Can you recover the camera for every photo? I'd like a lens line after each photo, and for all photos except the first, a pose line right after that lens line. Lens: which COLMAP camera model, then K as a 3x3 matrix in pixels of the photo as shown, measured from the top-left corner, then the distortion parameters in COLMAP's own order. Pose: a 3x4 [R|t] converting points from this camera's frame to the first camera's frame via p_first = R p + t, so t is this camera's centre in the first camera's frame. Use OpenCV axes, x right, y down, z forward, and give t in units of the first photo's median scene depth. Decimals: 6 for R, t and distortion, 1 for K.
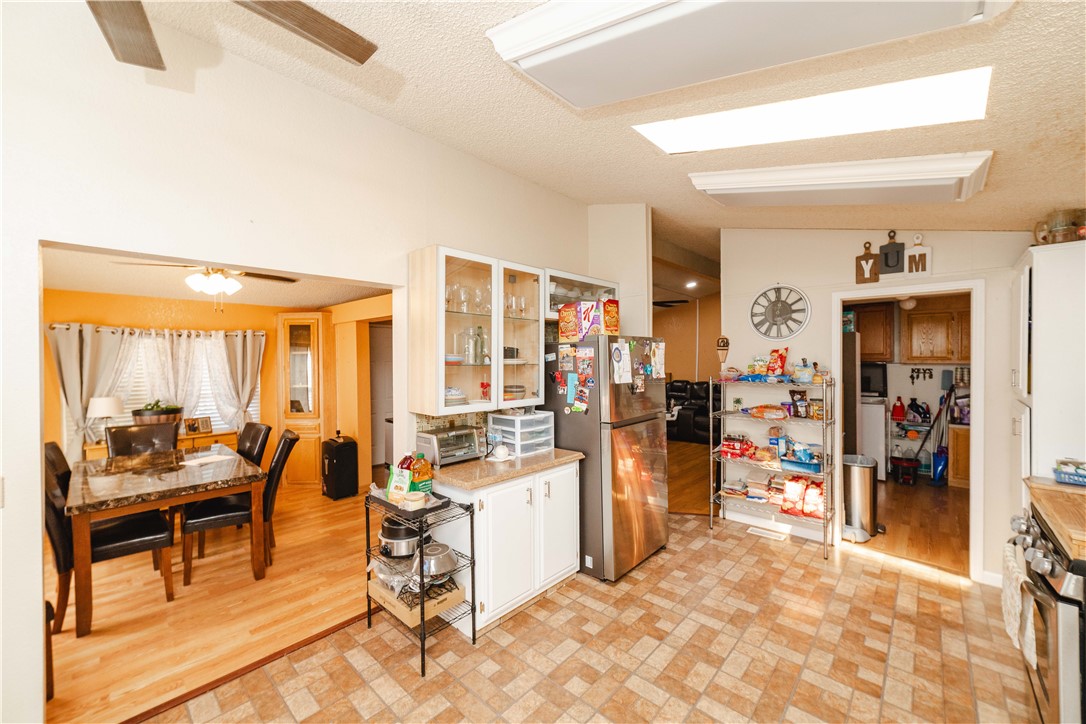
lens RADIAL K [[428.5, 0, 532.7], [0, 428.5, 349.4], [0, 0, 1]] dist [0.000283, 0.000251]
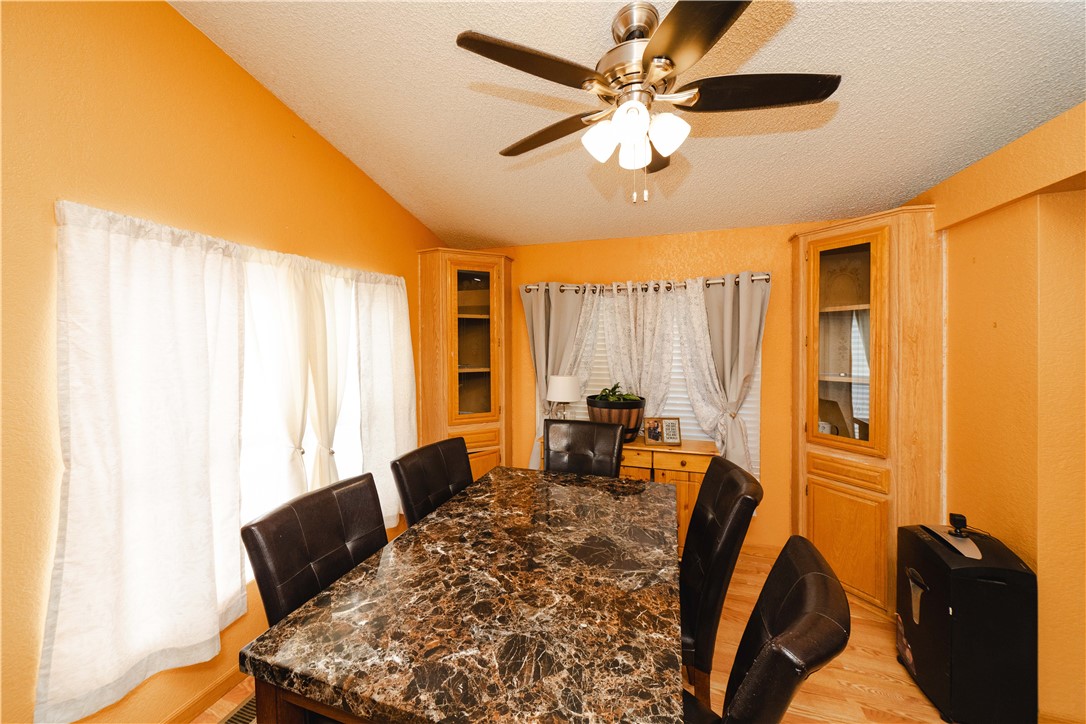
lens RADIAL K [[404.0, 0, 545.5], [0, 404.0, 359.7], [0, 0, 1]] dist [0.000542, 0.000129]
pose [[0.425103, 0.043660, -0.904091, -0.326984], [0.021348, 0.998075, 0.058236, 0.036947], [0.904893, -0.044057, 0.423352, 0.603391]]
